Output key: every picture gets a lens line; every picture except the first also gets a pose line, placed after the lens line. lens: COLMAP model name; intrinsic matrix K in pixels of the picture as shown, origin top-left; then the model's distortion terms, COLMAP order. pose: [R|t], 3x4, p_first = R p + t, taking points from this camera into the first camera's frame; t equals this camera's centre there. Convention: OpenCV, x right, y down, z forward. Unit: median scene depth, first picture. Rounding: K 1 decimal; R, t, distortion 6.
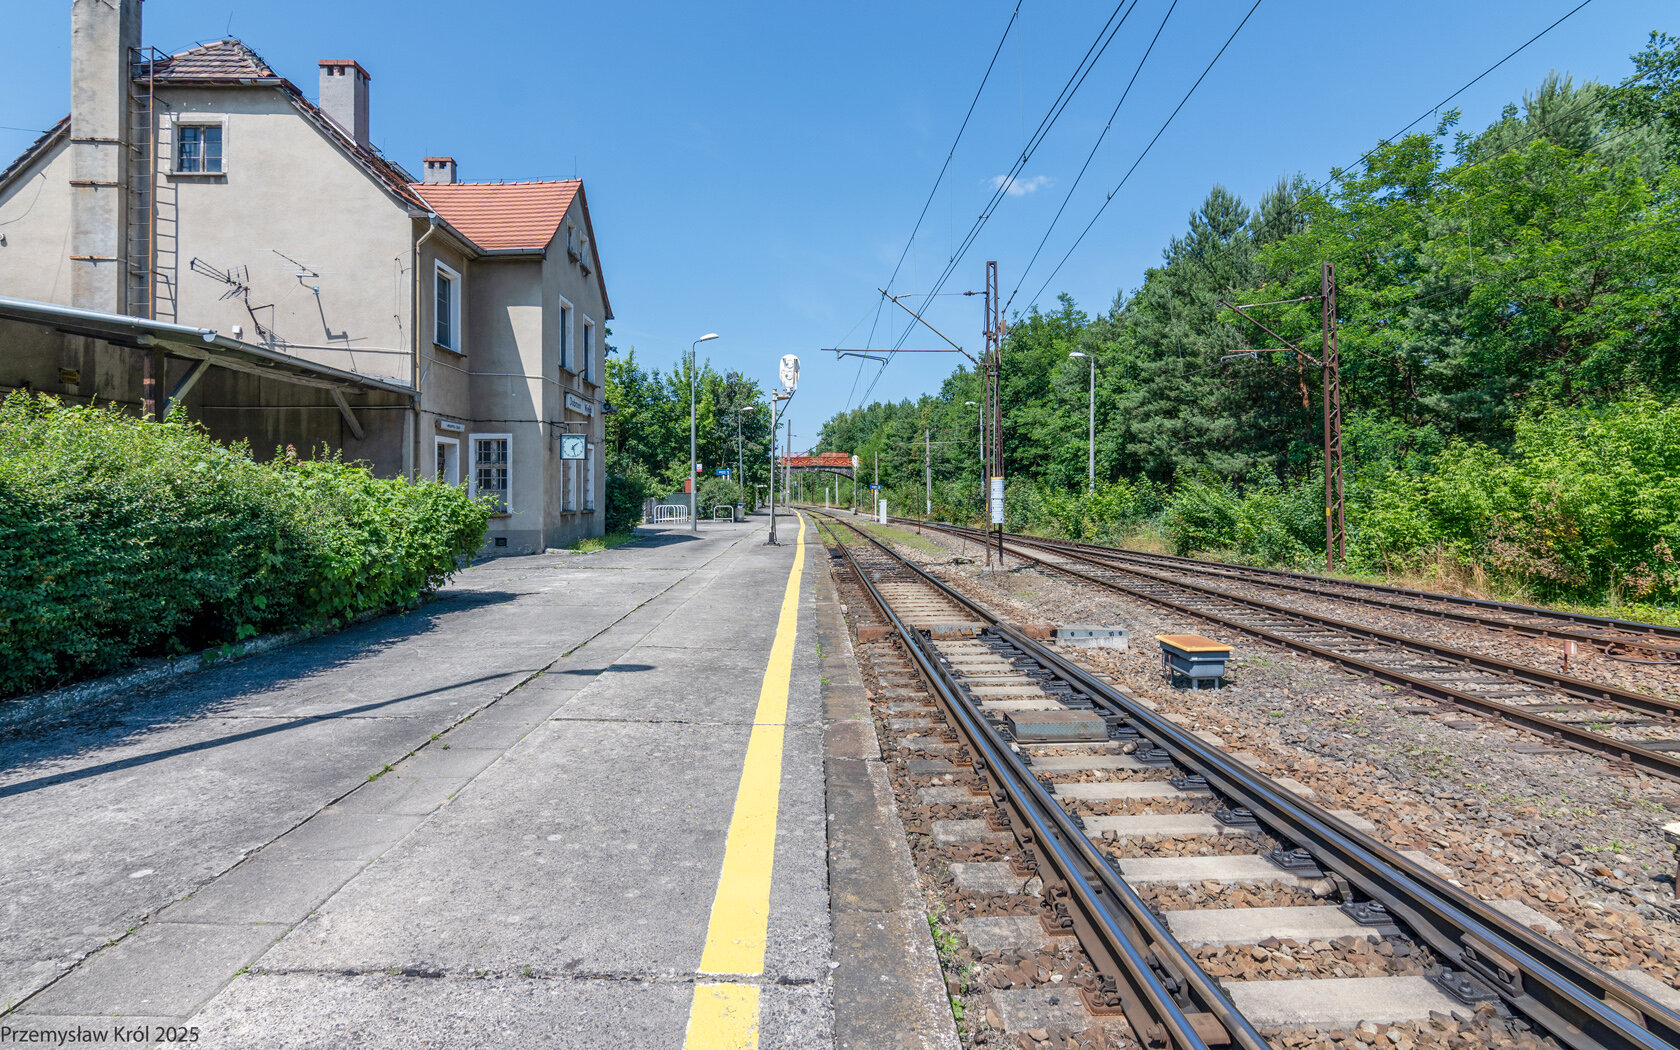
lens RADIAL K [[853.1, 0, 840.0], [0, 853.1, 525.0], [0, 0, 1]] dist [0.000751, 0.000195]
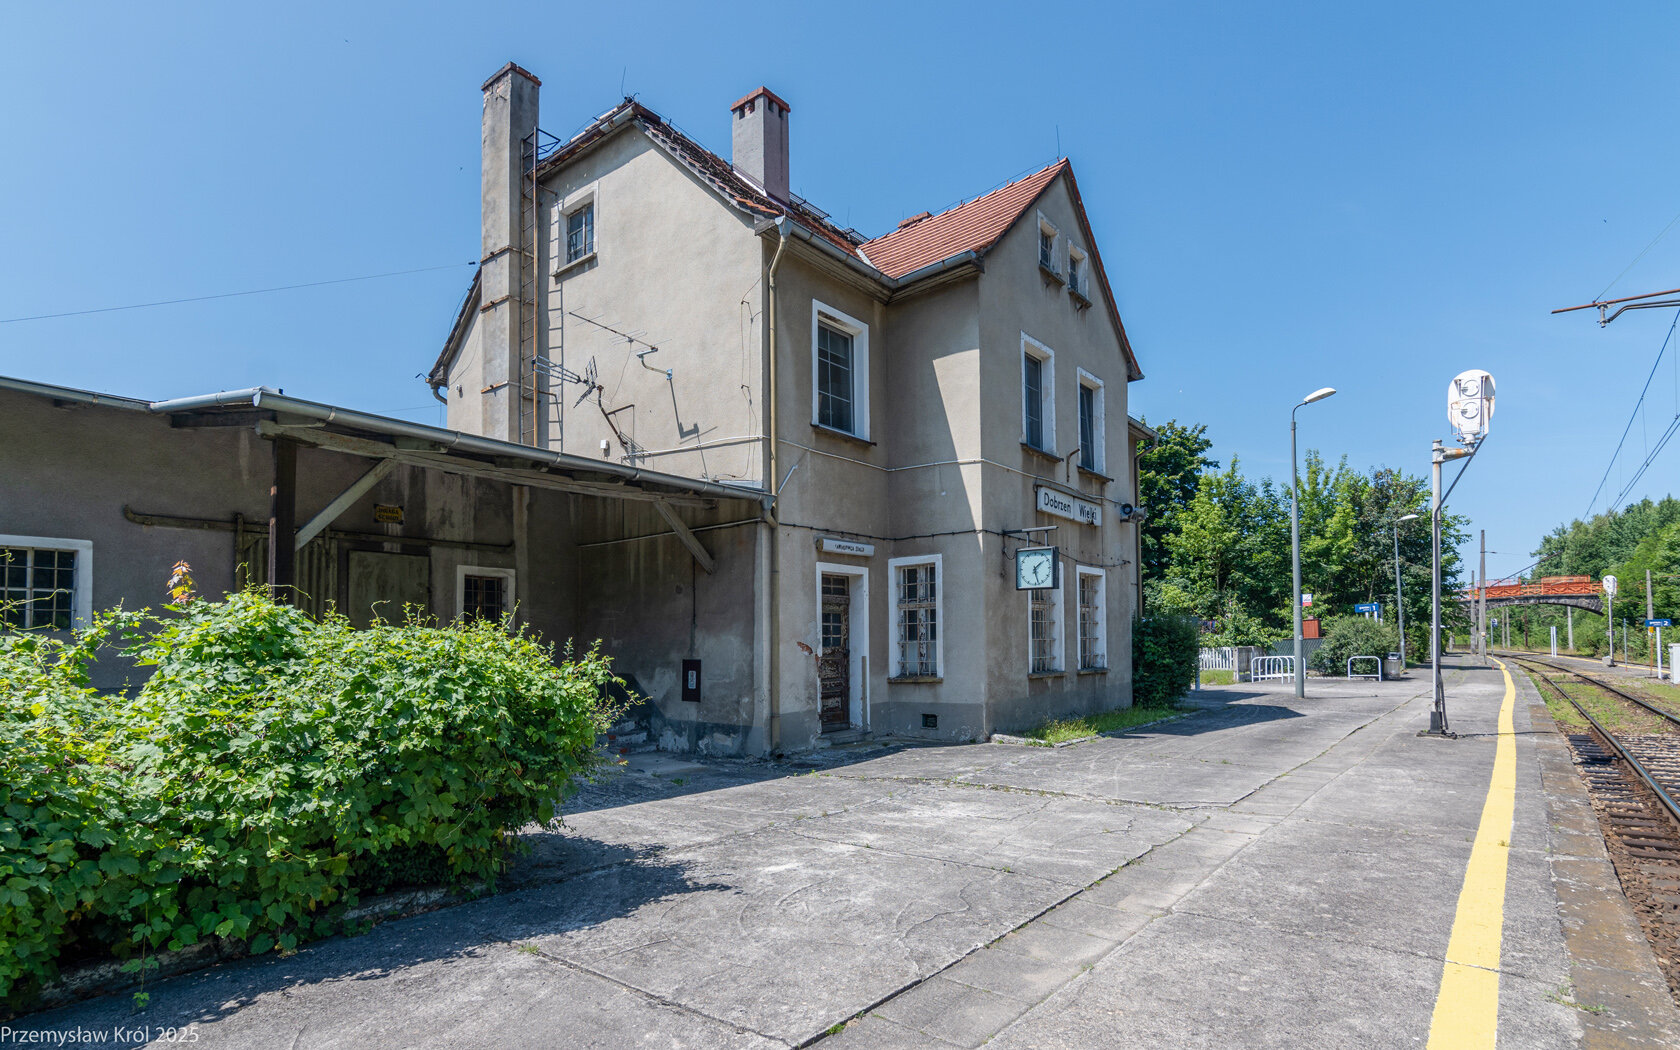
lens RADIAL K [[881.8, 0, 837.7], [0, 881.8, 633.9], [0, 0, 1]] dist [-0.001089, 0.000694]
pose [[0.767902, -0.021302, -0.640213, -0.018410], [-0.007490, 0.999080, -0.042227, -0.017547], [0.640524, 0.037221, 0.767036, 0.434886]]
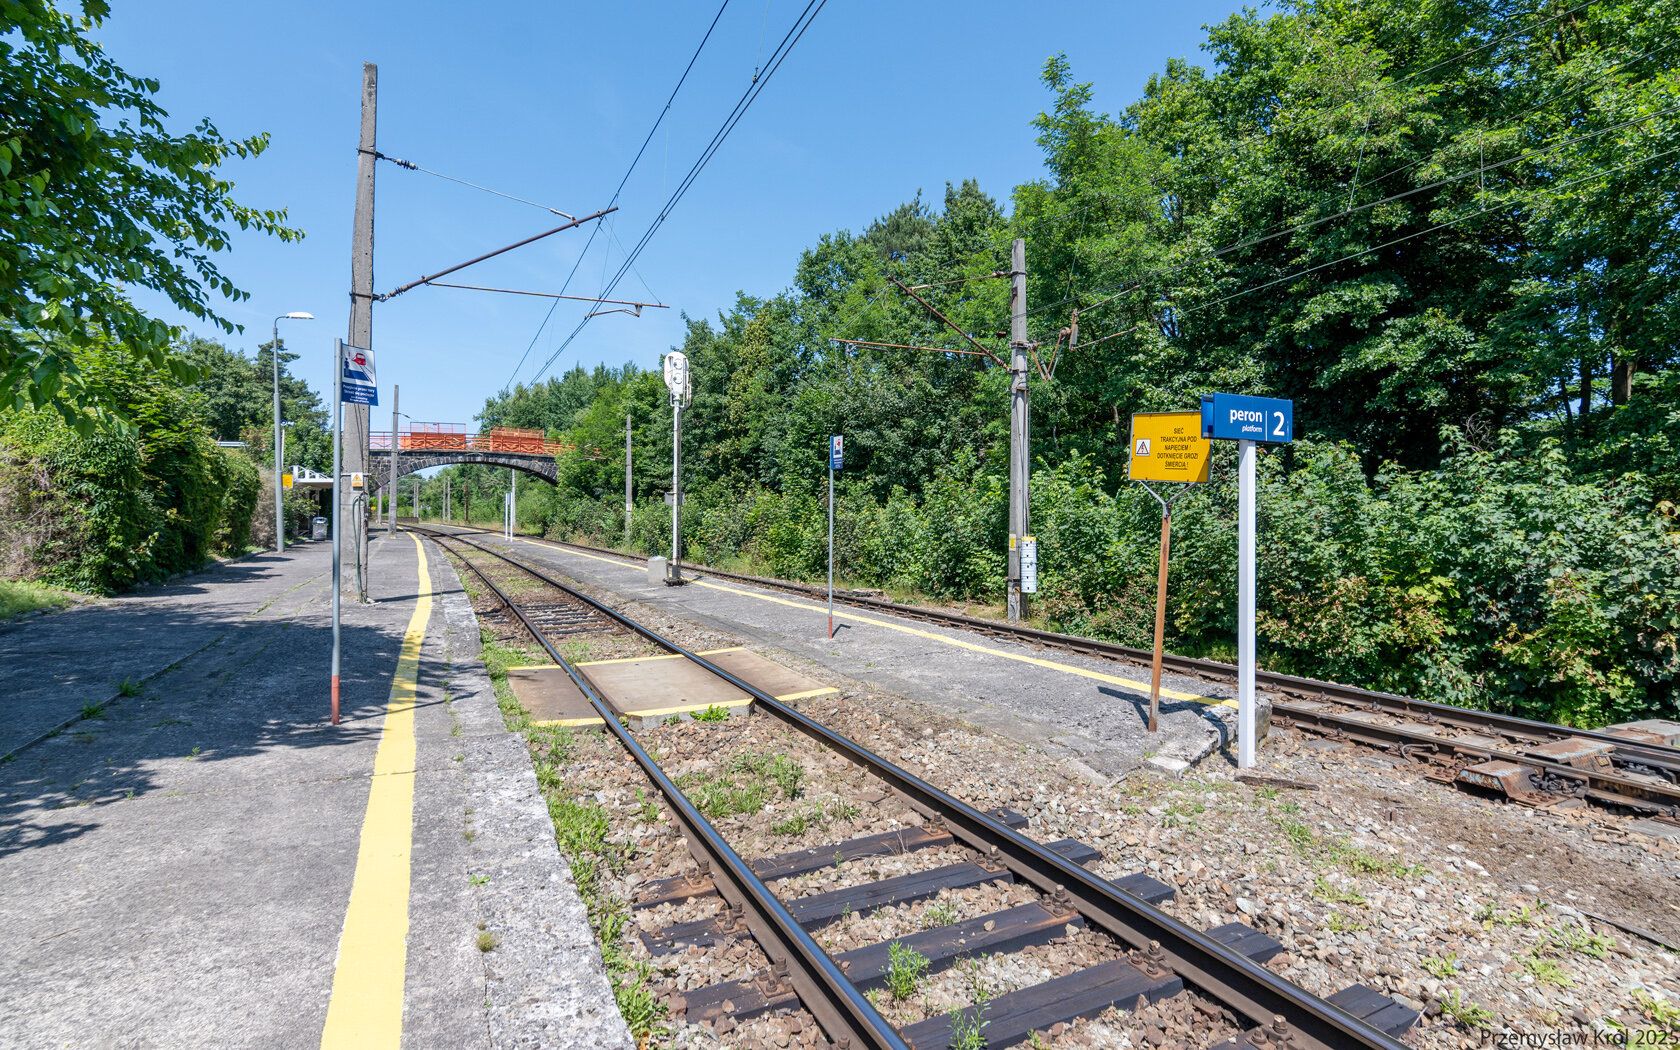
lens RADIAL K [[845.7, 0, 840.0], [0, 845.7, 525.0], [0, 0, 1]] dist [-0.001543, -0.000129]
pose [[0.925243, 0.012790, 0.379159, -0.128846], [-0.003978, 0.999704, -0.024014, -0.095989], [-0.379354, 0.020711, 0.925020, 2.986133]]
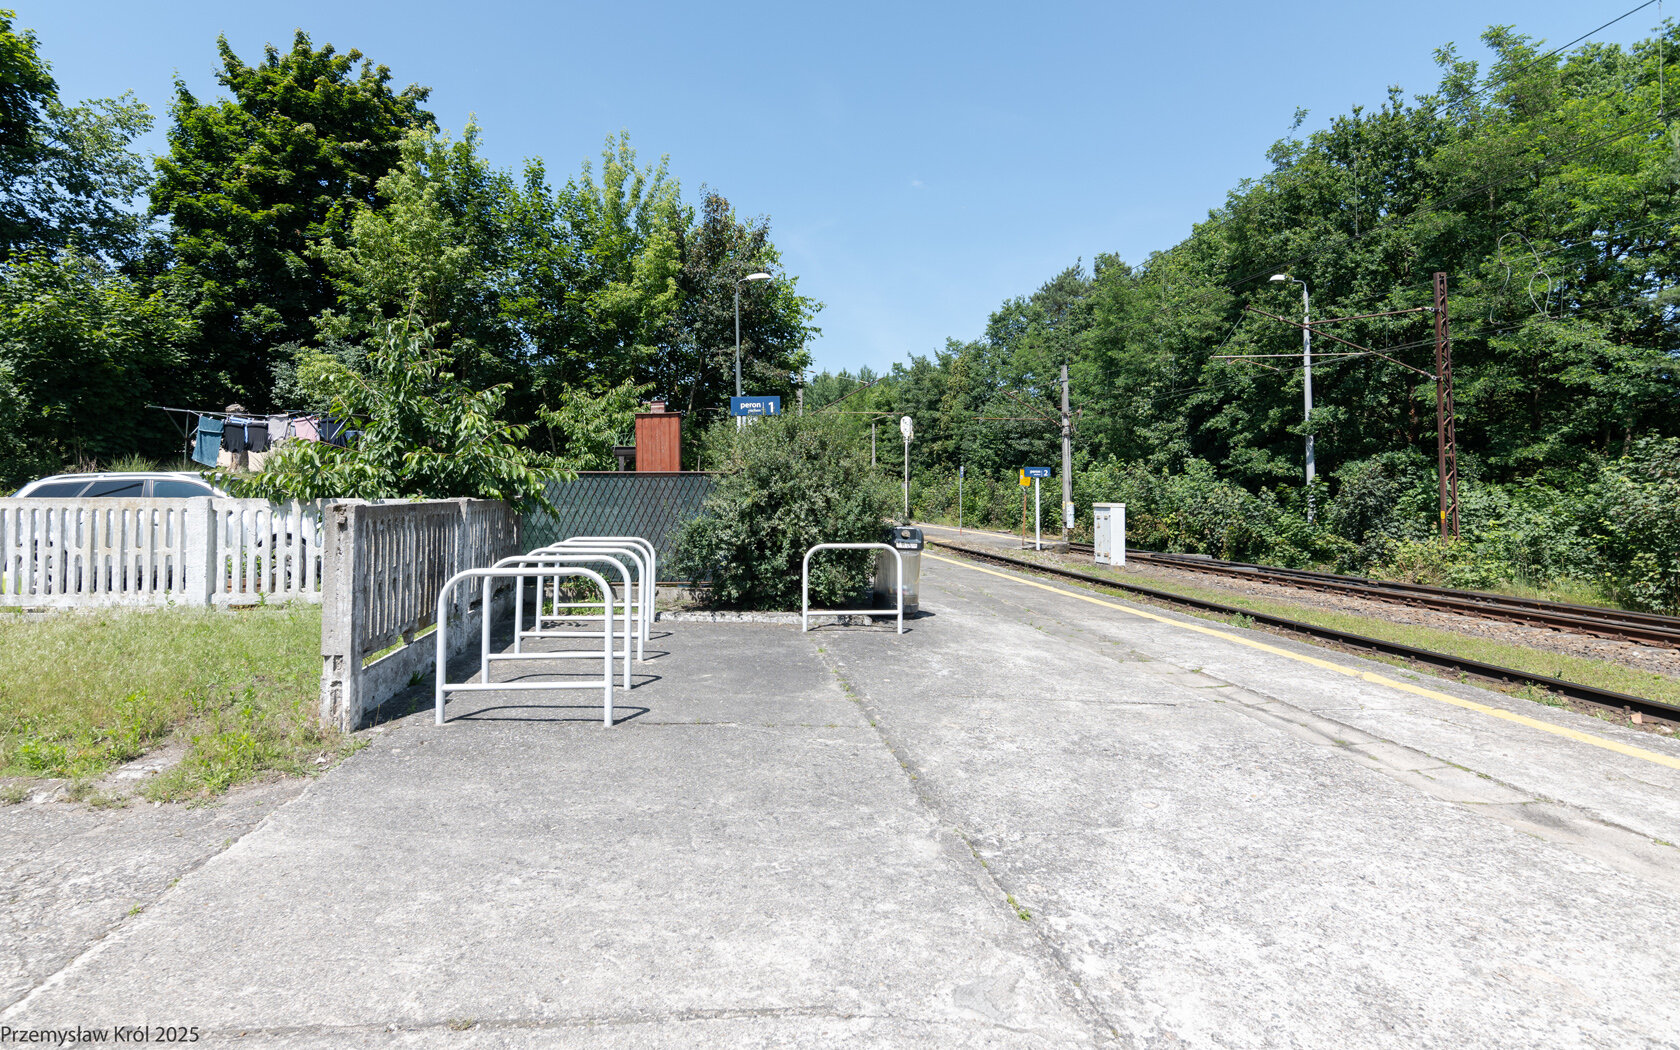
lens RADIAL K [[848.3, 0, 795.6], [0, 848.3, 494.7], [0, 0, 1]] dist [-0.000264, -0.000115]
pose [[0.997176, 0.013563, 0.073861, -0.373205], [-0.011612, 0.999574, -0.026788, -0.064259], [-0.074192, 0.025855, 0.996909, 1.860425]]
